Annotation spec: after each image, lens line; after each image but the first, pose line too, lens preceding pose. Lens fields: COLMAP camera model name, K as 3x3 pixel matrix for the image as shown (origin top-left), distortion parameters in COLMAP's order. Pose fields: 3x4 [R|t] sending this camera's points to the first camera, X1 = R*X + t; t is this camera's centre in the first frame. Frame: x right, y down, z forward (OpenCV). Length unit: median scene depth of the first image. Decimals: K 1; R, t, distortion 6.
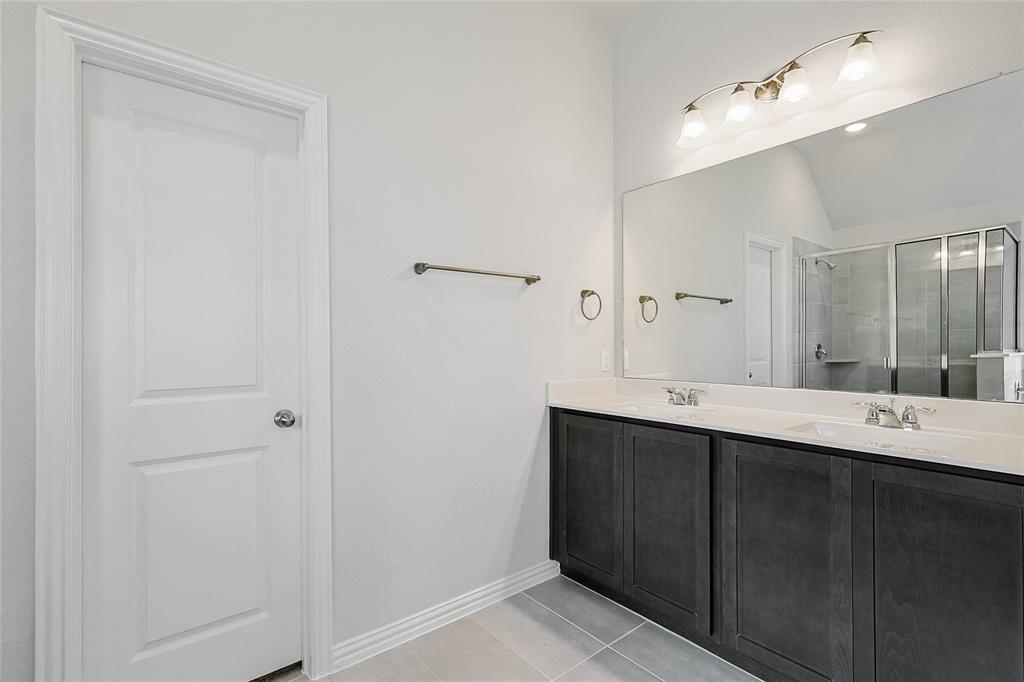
lens RADIAL K [[476.2, 0, 512.0], [0, 476.2, 341.0], [0, 0, 1]] dist [0.001704, 0.000281]
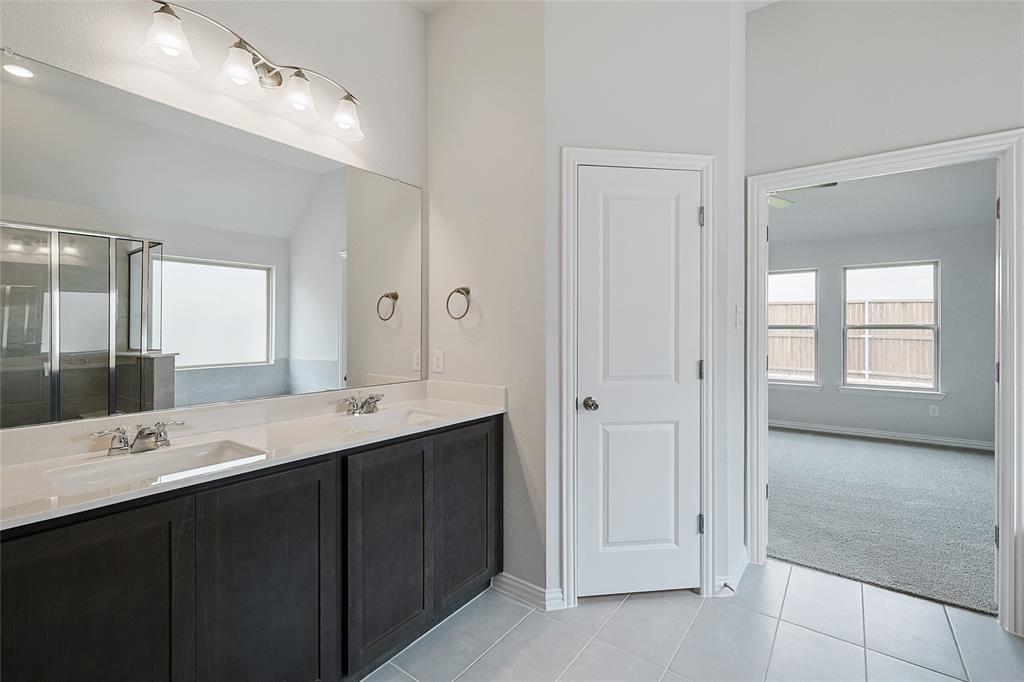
lens RADIAL K [[454.9, 0, 511.3], [0, 454.9, 336.5], [0, 0, 1]] dist [0.002173, 0.000597]
pose [[-0.249711, -0.004168, 0.968311, -0.495452], [-0.000310, 0.999991, 0.004224, -0.034735], [-0.968320, 0.000754, -0.249710, 0.901914]]
